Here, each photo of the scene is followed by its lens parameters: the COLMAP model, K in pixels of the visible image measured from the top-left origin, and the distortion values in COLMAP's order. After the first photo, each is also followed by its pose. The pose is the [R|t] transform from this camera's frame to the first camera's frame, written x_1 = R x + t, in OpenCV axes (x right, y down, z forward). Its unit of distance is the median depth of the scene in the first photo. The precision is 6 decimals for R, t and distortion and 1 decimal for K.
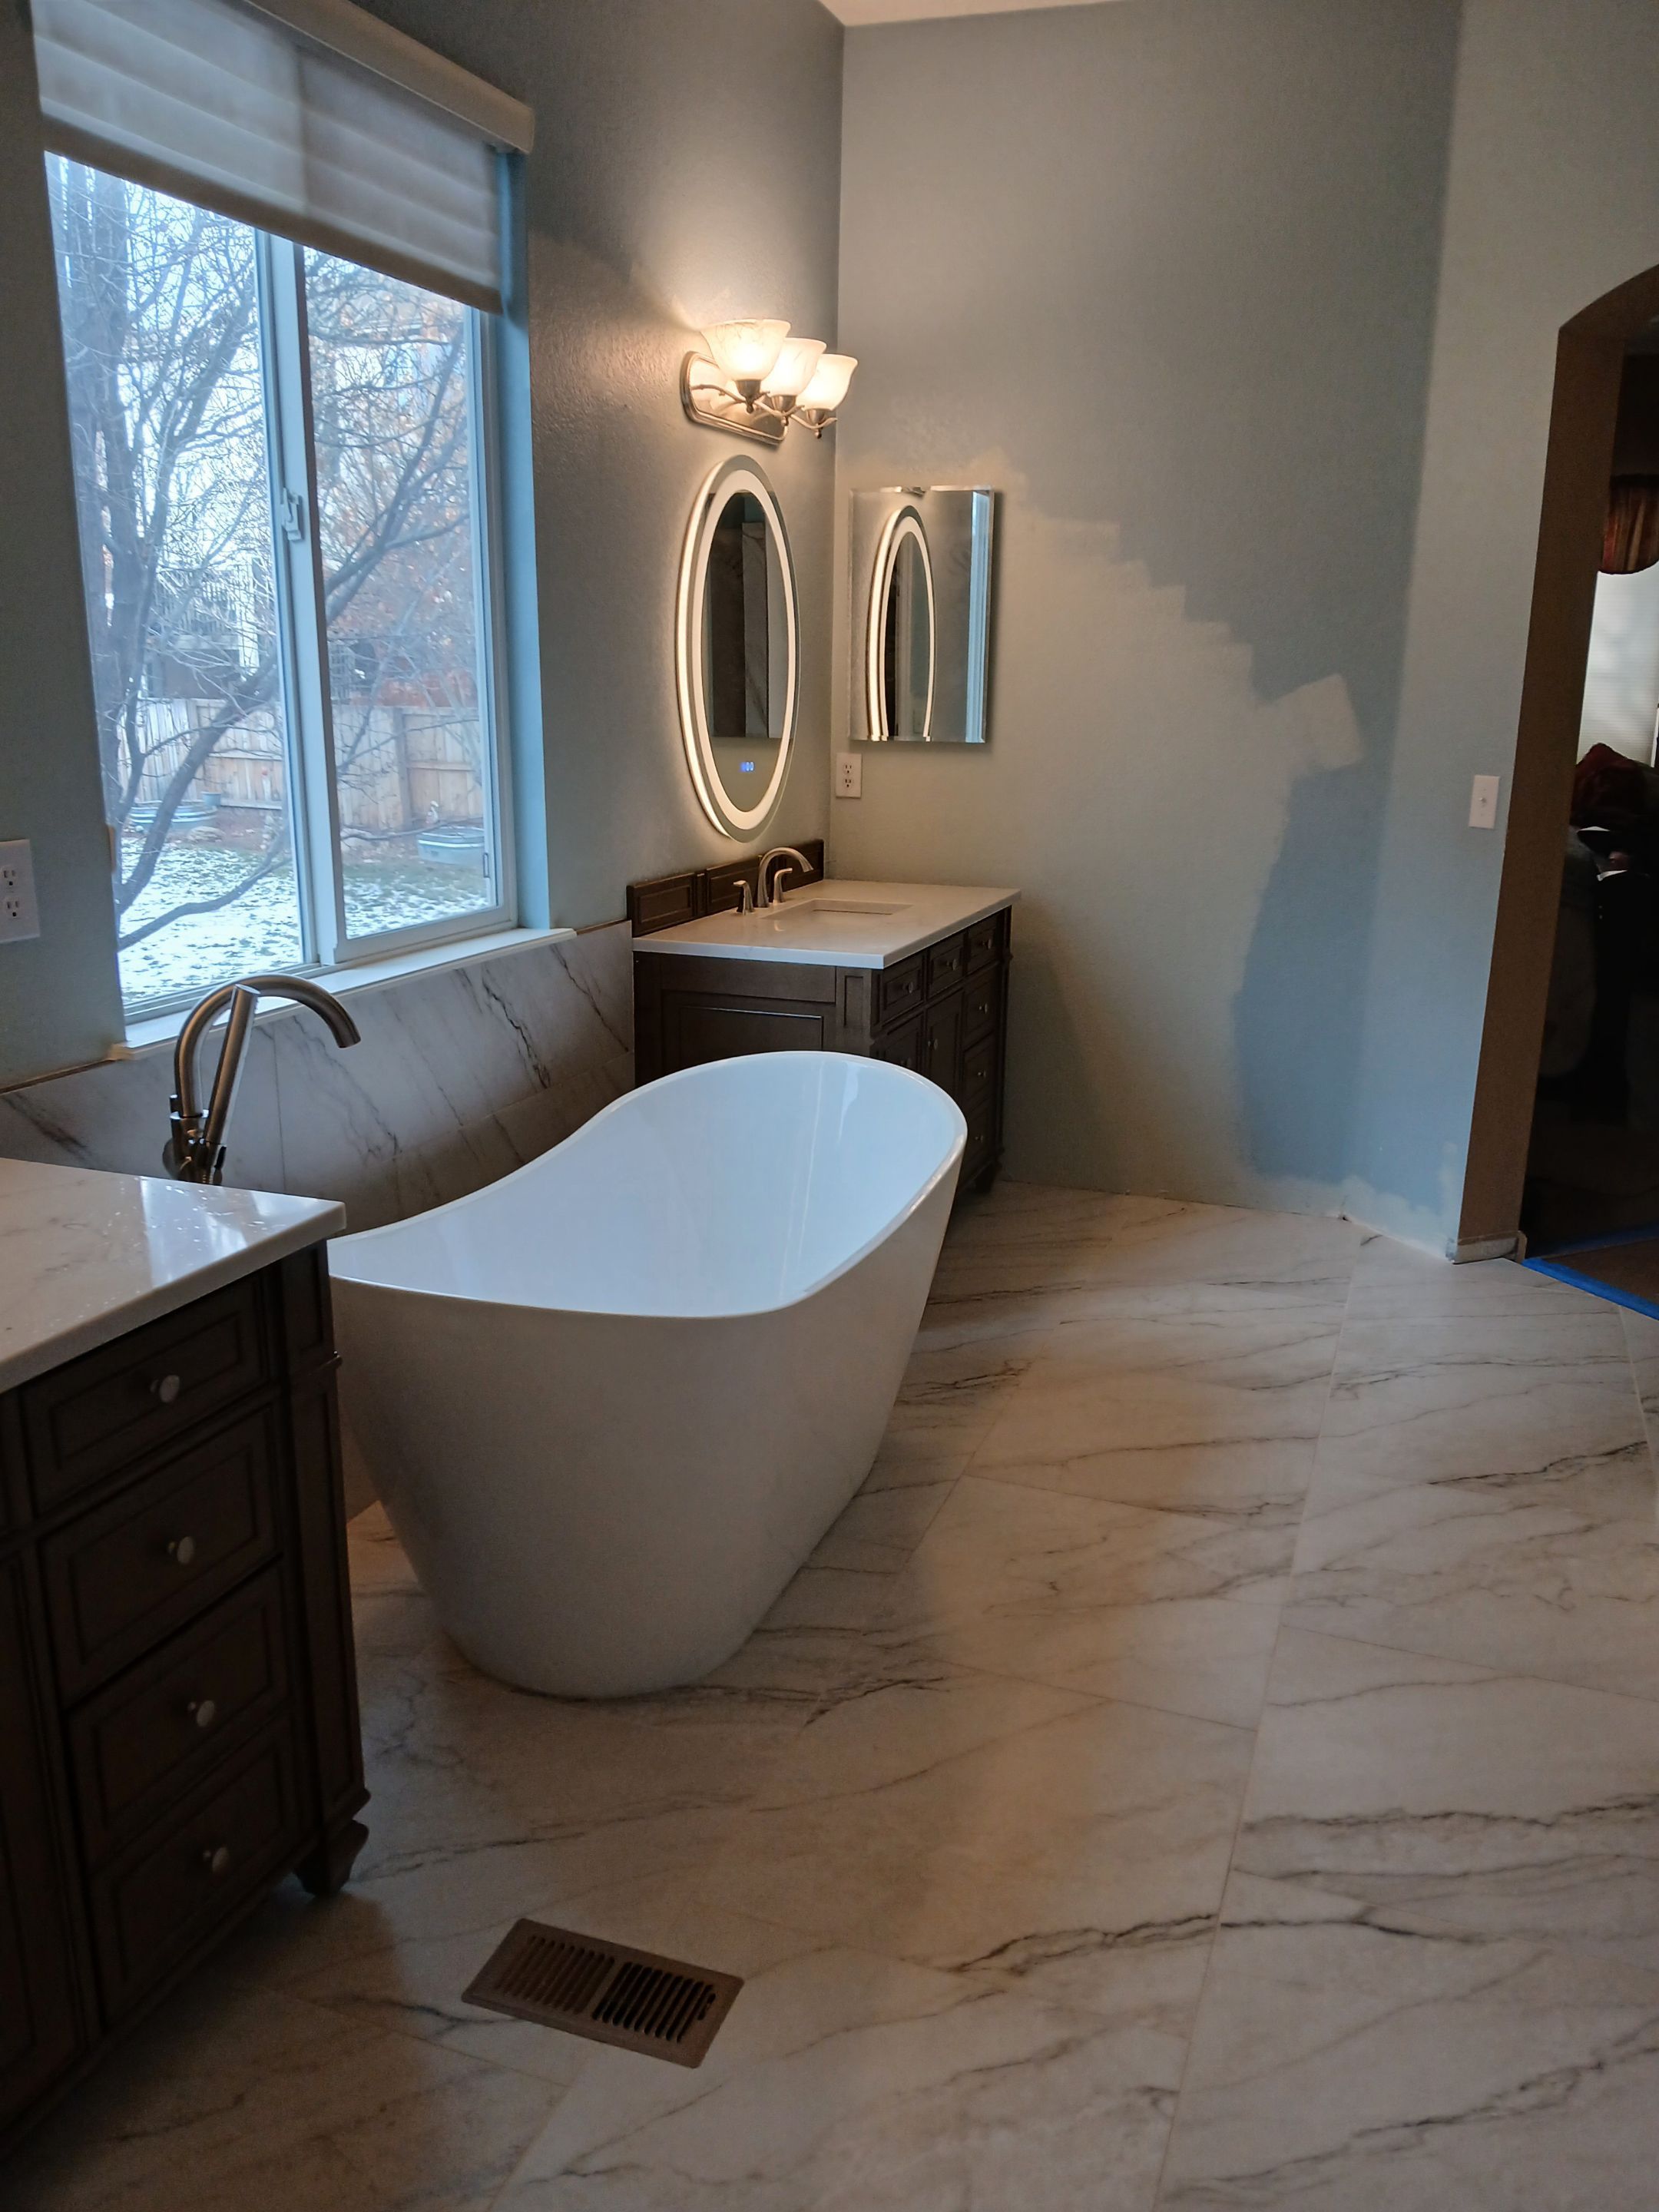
lens RADIAL K [[1696.3, 0, 786.4], [0, 1696.3, 1101.3], [0, 0, 1]] dist [0.062851, -0.110884]
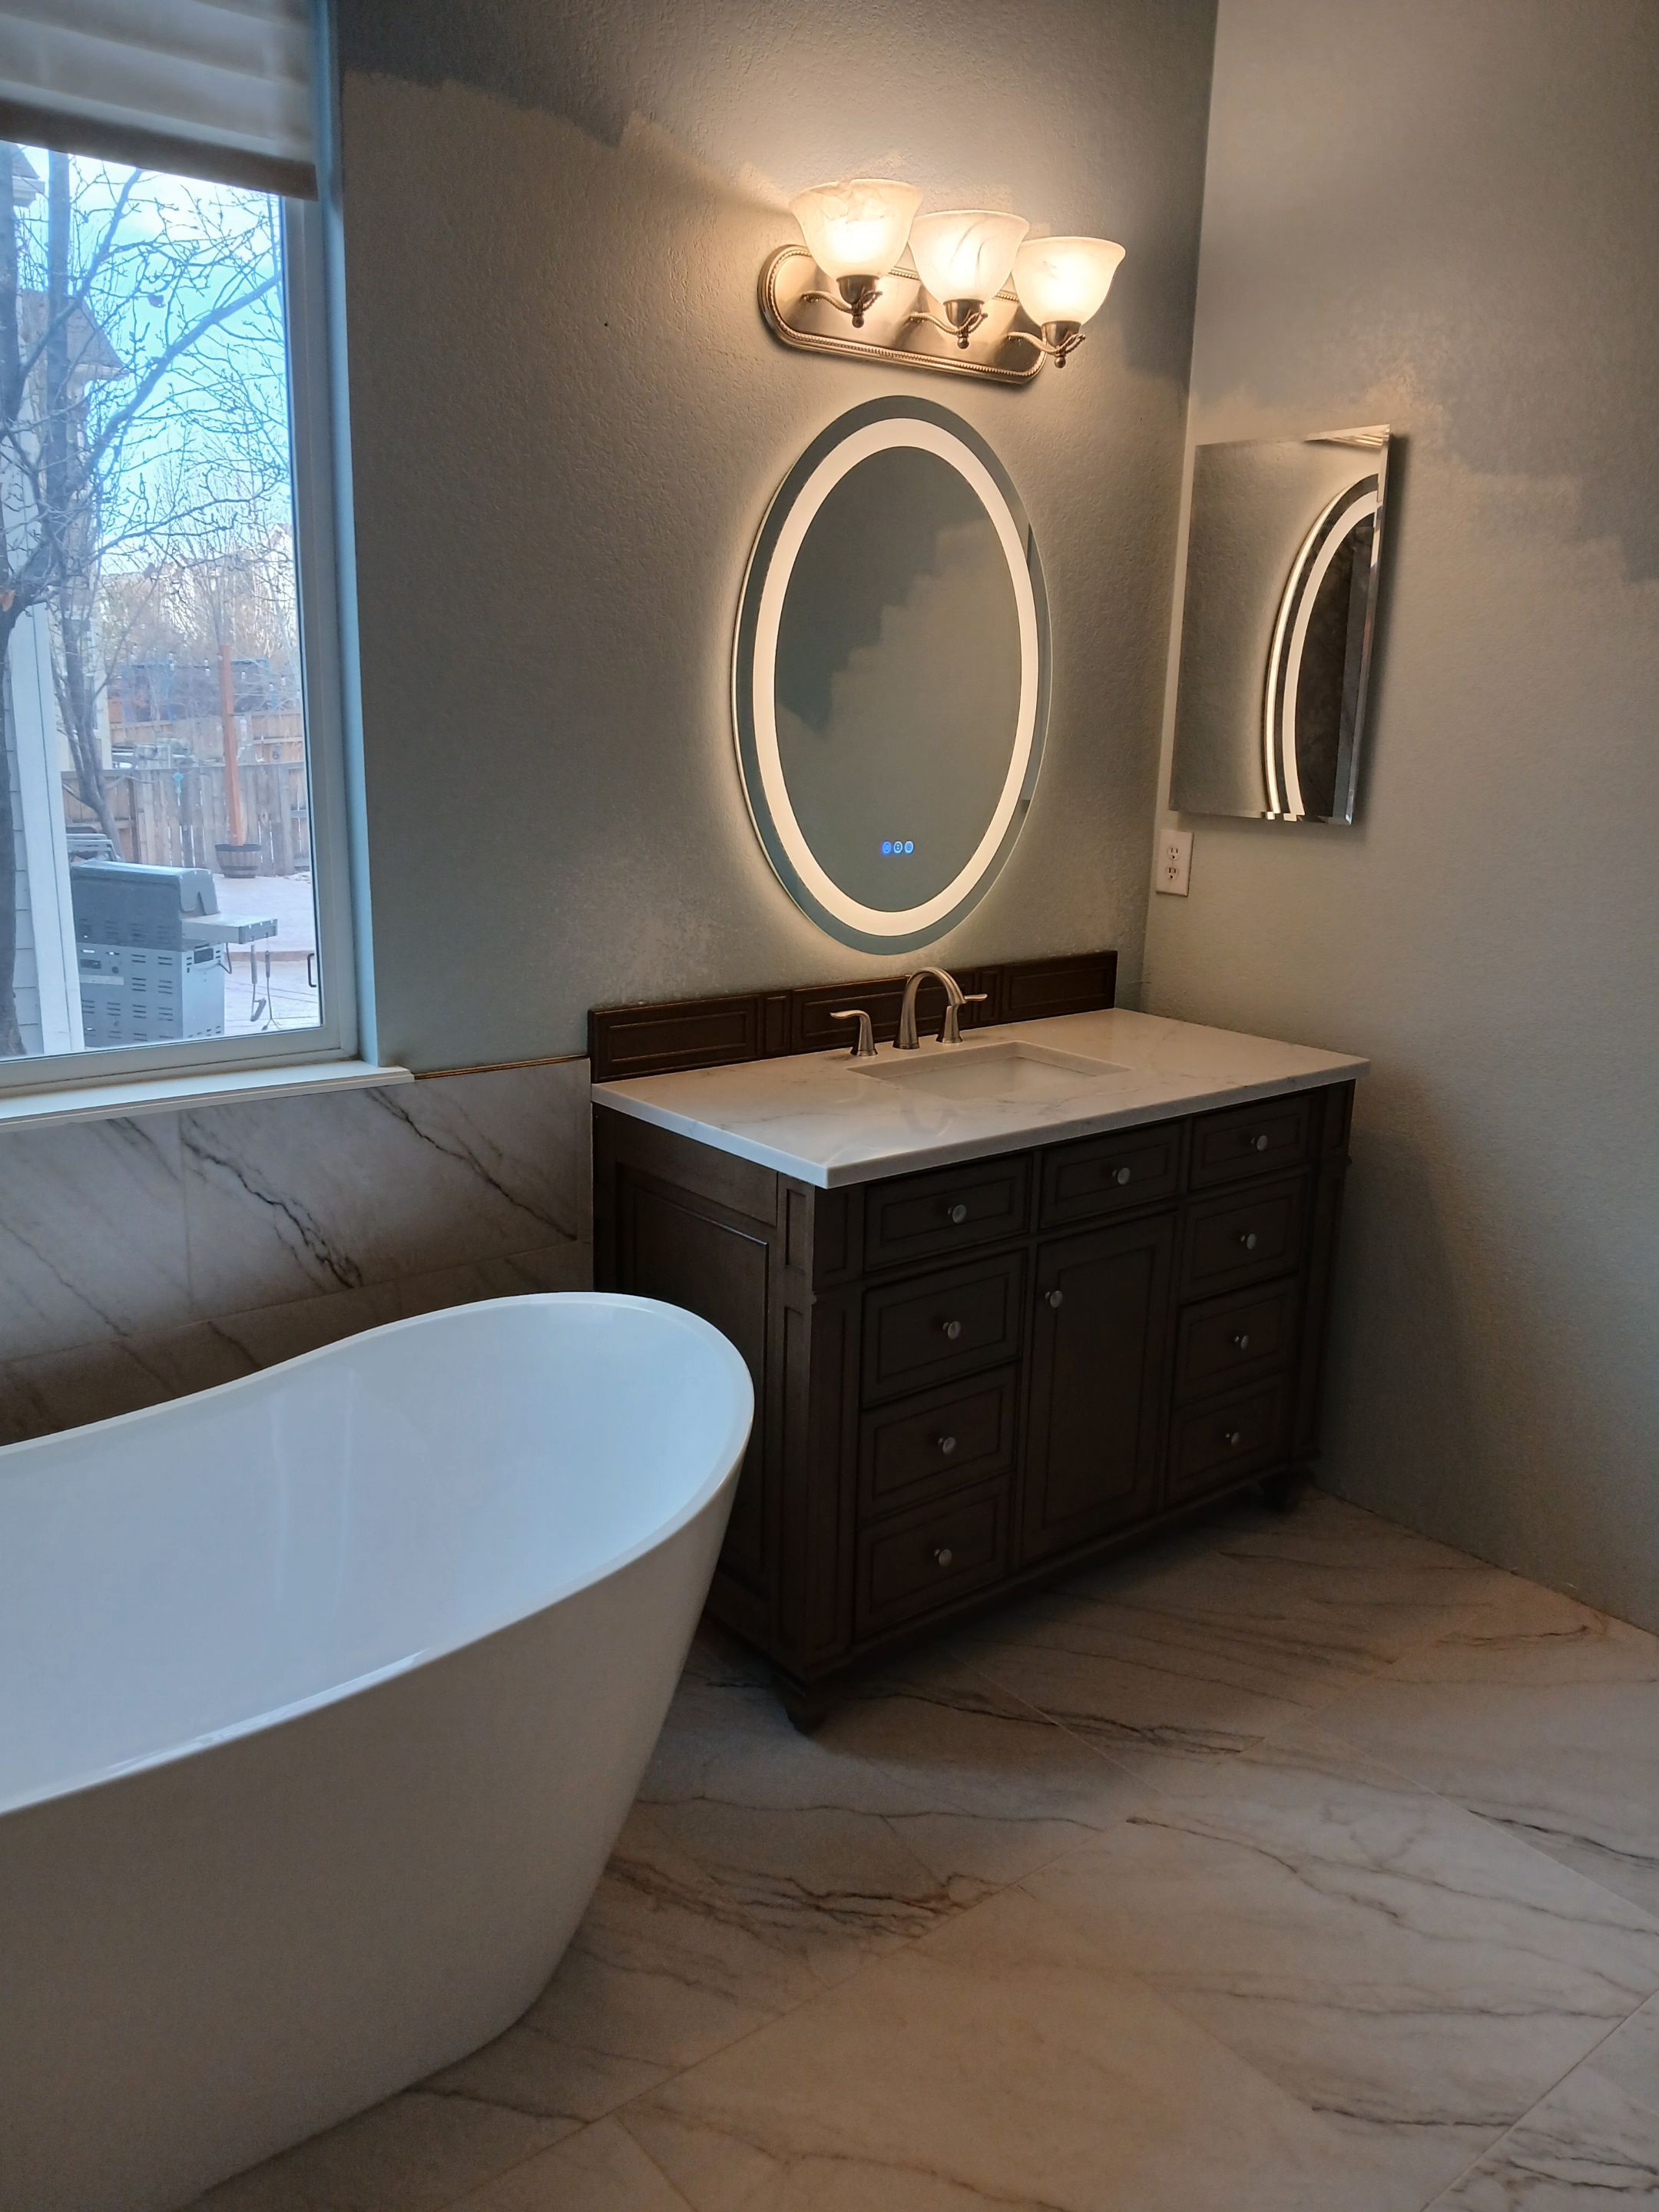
lens RADIAL K [[1696.3, 0, 823.3], [0, 1696.3, 1091.8], [0, 0, 1]] dist [0.062851, -0.110884]
pose [[0.865705, 0.126939, -0.484191, 0.334811], [-0.137507, 0.990405, 0.013798, -0.115770], [0.481296, 0.054634, 0.874854, 0.431088]]
